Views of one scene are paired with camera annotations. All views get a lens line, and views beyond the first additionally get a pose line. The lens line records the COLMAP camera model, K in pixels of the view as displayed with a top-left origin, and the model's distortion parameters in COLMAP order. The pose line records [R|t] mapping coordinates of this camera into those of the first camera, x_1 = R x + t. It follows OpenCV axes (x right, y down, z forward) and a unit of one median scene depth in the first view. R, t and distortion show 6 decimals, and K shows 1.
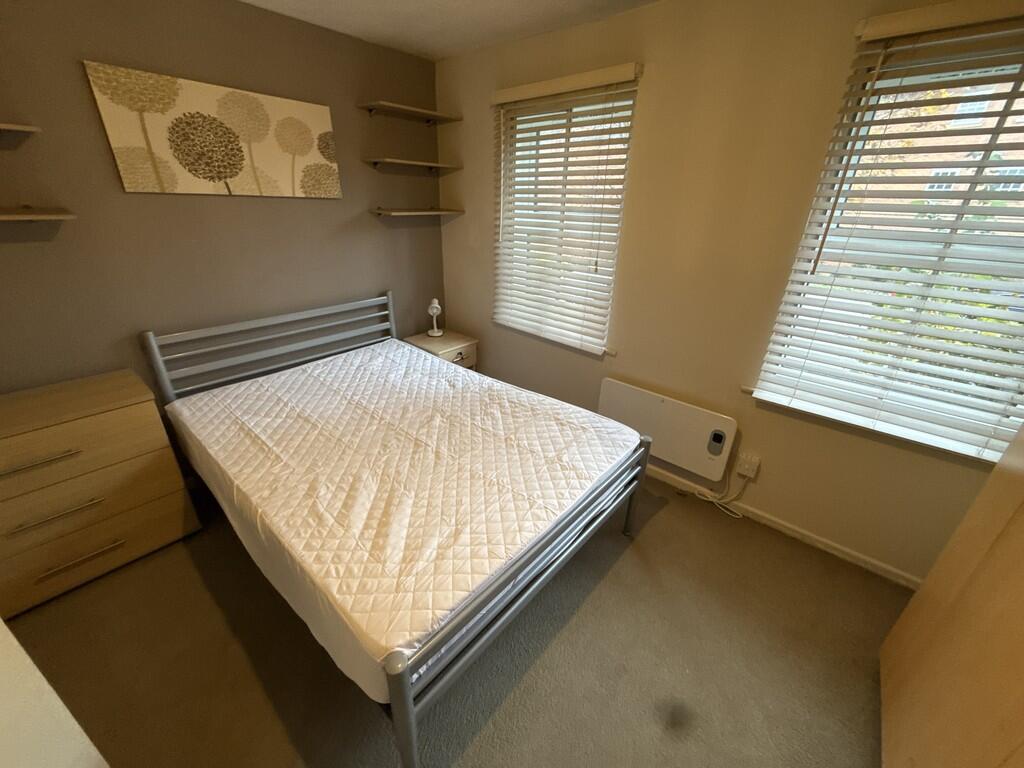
lens RADIAL K [[408.3, 0, 513.5], [0, 408.3, 382.6], [0, 0, 1]] dist [0.000788, 0.001050]
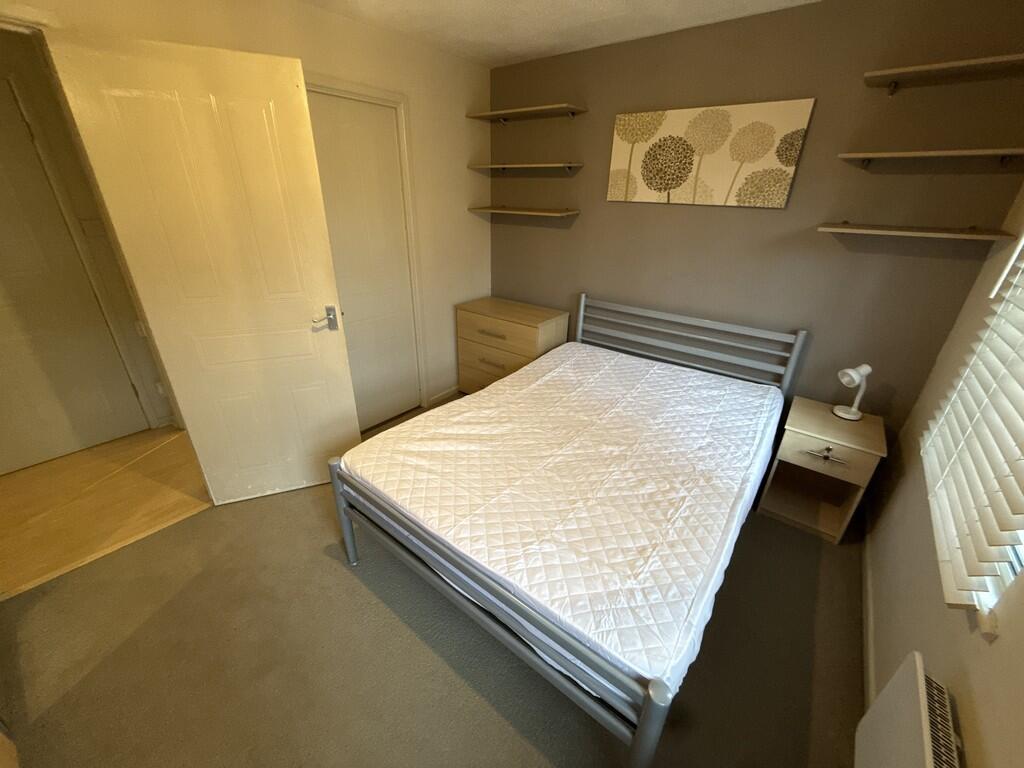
lens RADIAL K [[408.3, 0, 513.9], [0, 408.3, 385.0], [0, 0, 1]] dist [0.000788, 0.001050]
pose [[0.047979, 0.404295, -0.913369, 0.517186], [-0.428362, 0.834393, 0.346835, -0.222546], [0.902332, 0.374612, 0.213218, 0.504308]]
